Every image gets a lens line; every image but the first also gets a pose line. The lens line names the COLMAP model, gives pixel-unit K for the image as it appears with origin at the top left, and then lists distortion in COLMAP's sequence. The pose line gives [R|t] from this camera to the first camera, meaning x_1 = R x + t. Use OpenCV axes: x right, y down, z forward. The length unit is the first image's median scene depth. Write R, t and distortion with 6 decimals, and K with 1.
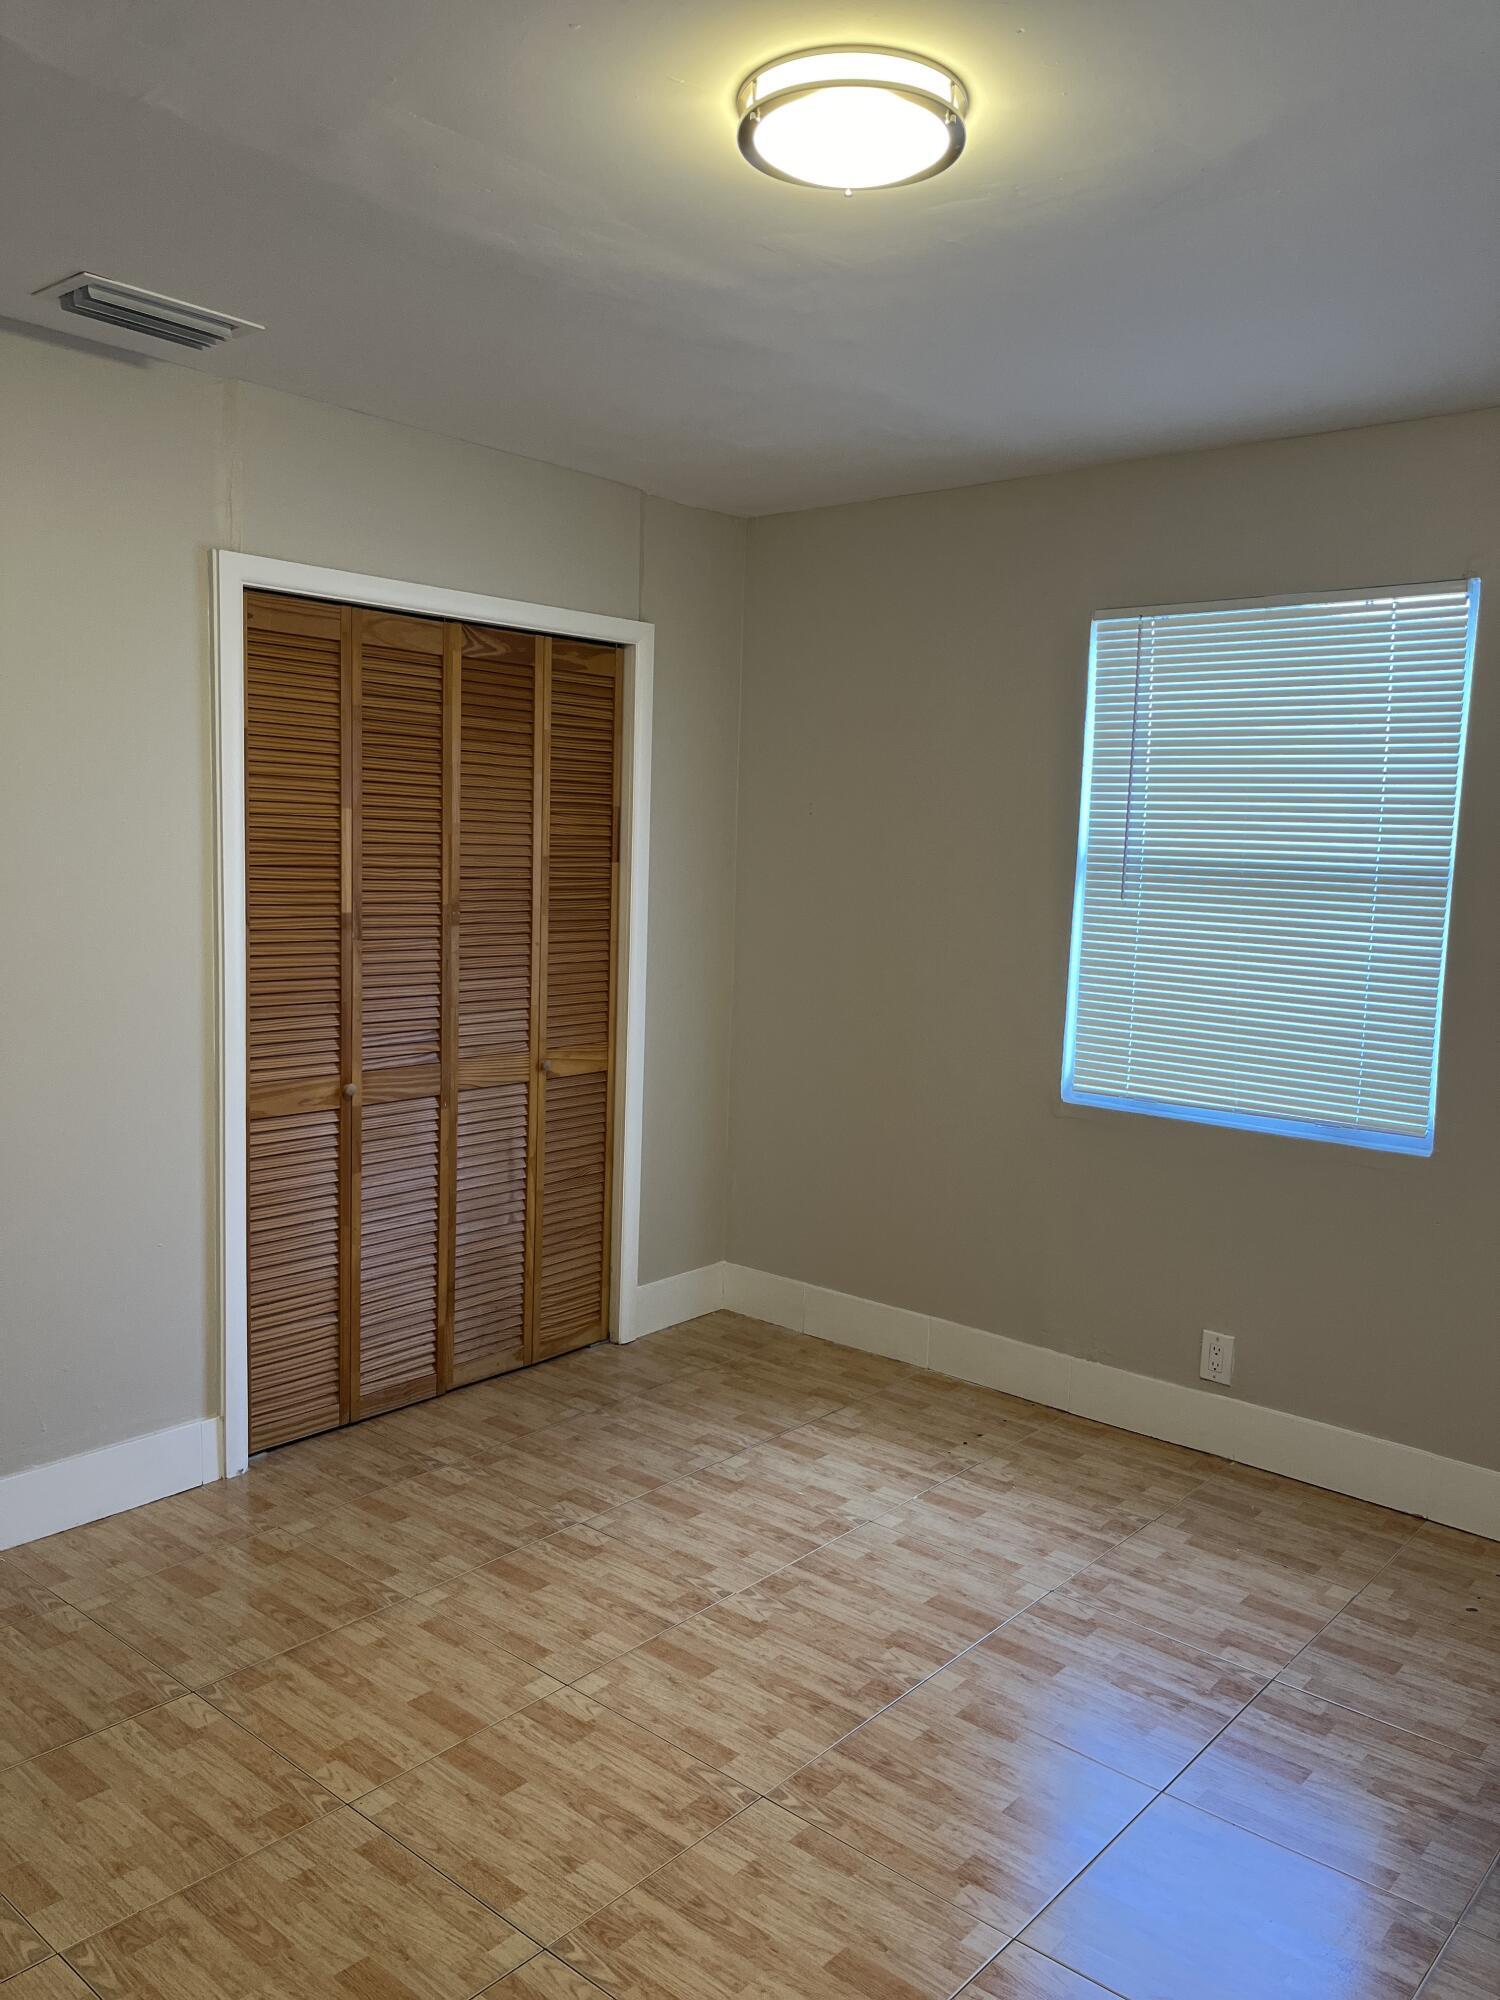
lens RADIAL K [[1521.2, 0, 747.4], [0, 1521.2, 1011.1], [0, 0, 1]] dist [0.079217, -0.105132]
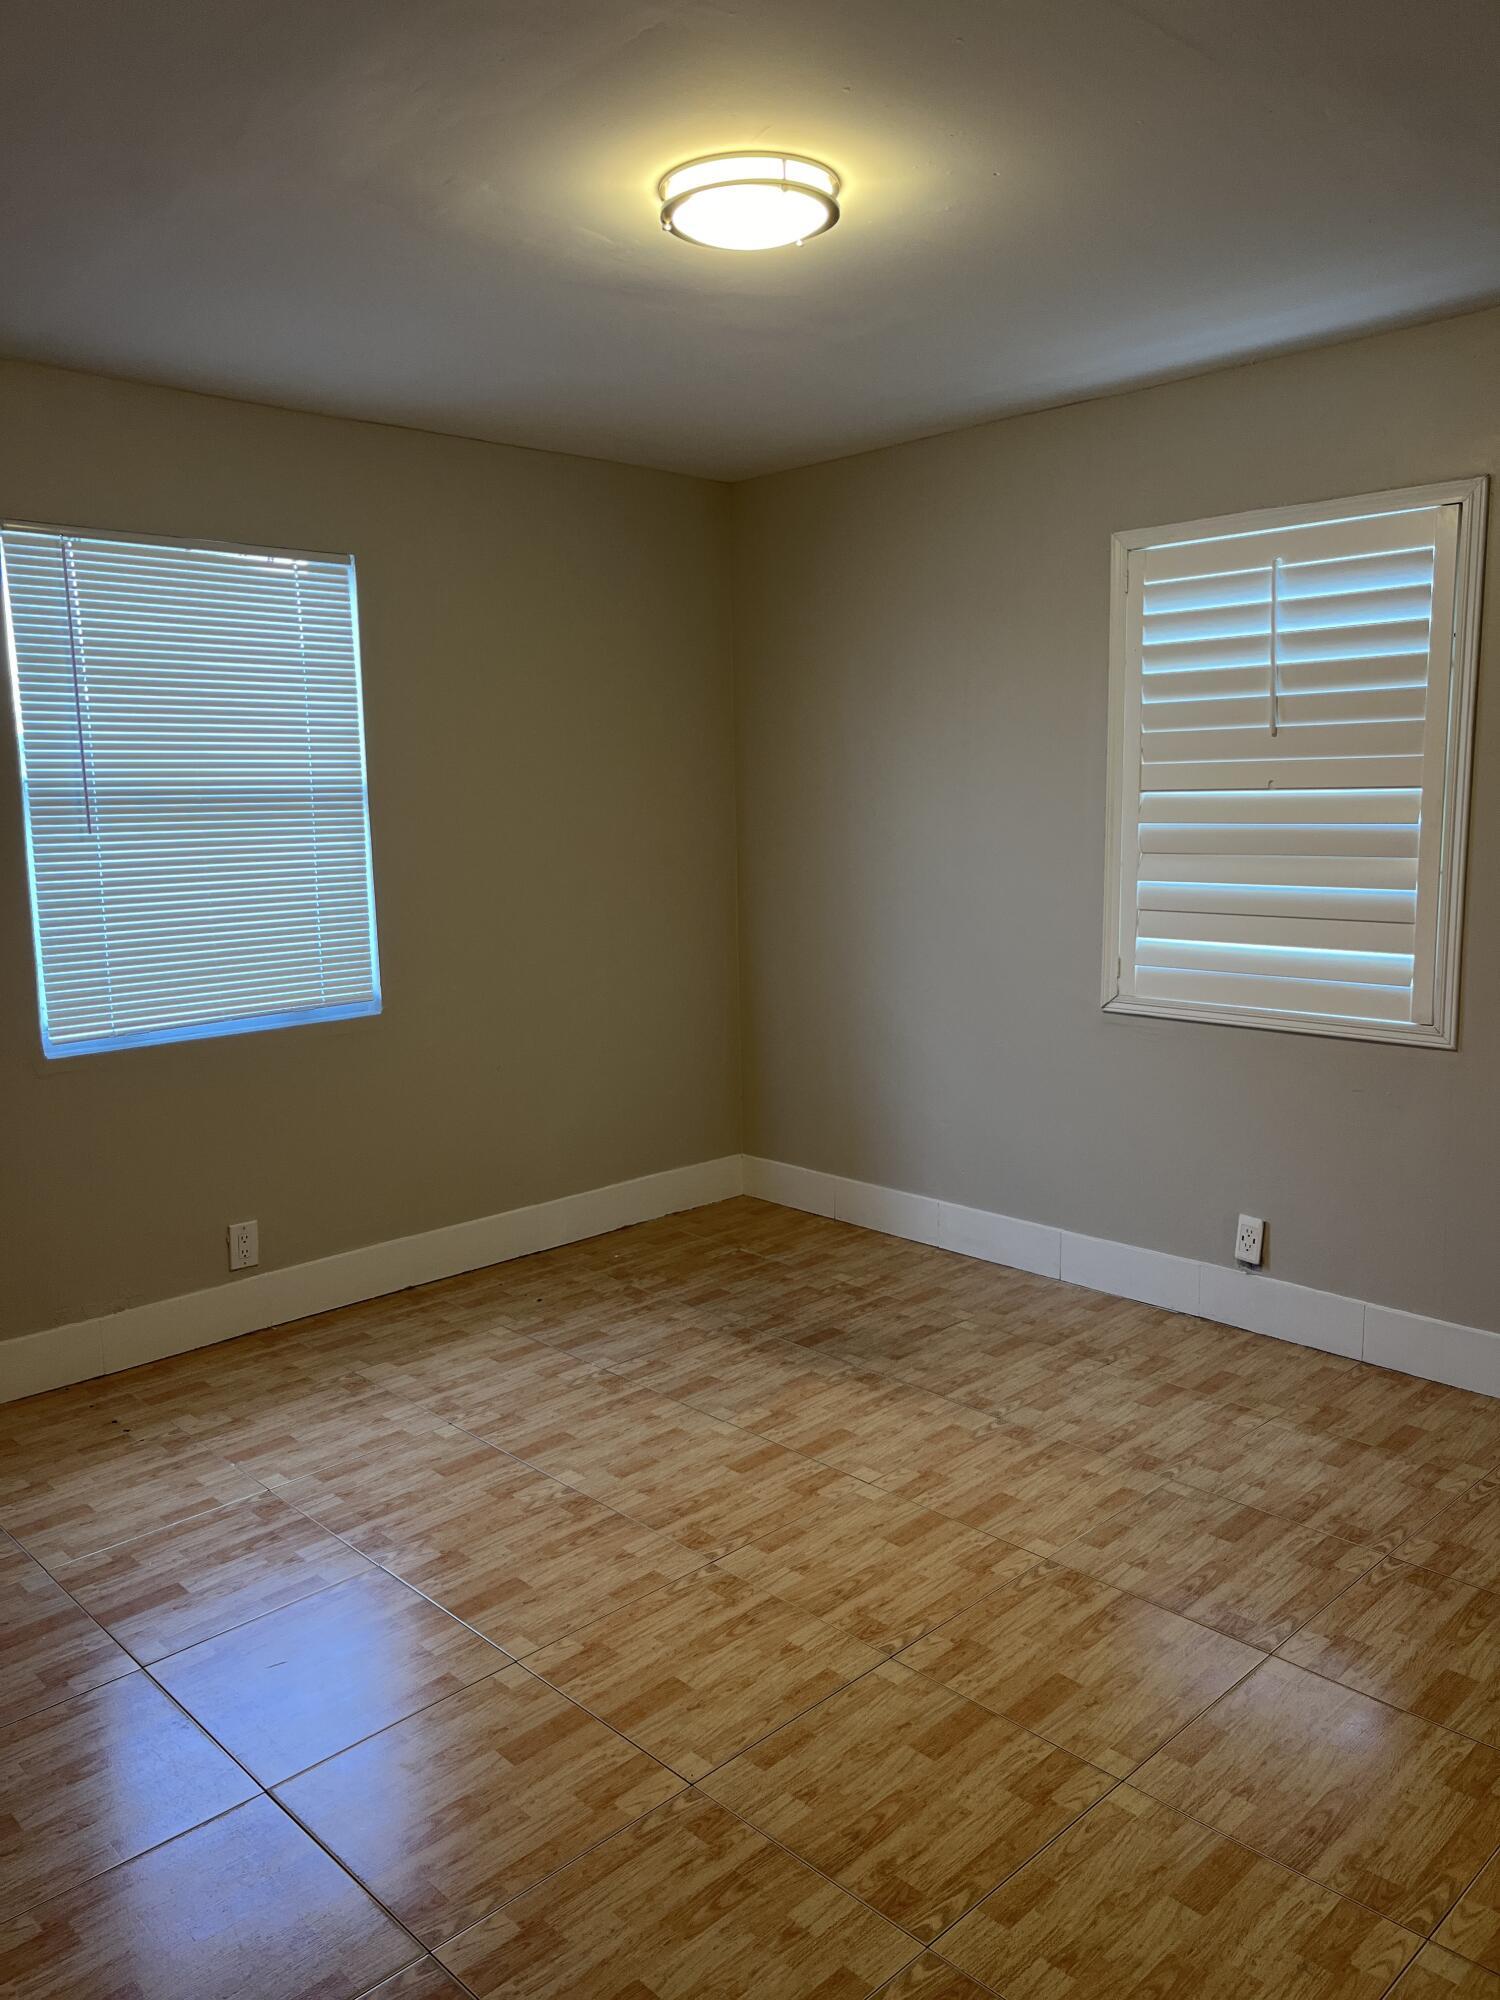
lens RADIAL K [[1523.8, 0, 761.2], [0, 1523.8, 1023.6], [0, 0, 1]] dist [0.070661, -0.154640]
pose [[0.078154, -0.192779, 0.978125, -0.786589], [0.129053, 0.974827, 0.181817, -0.088551], [-0.988553, 0.112020, 0.101065, 0.568265]]
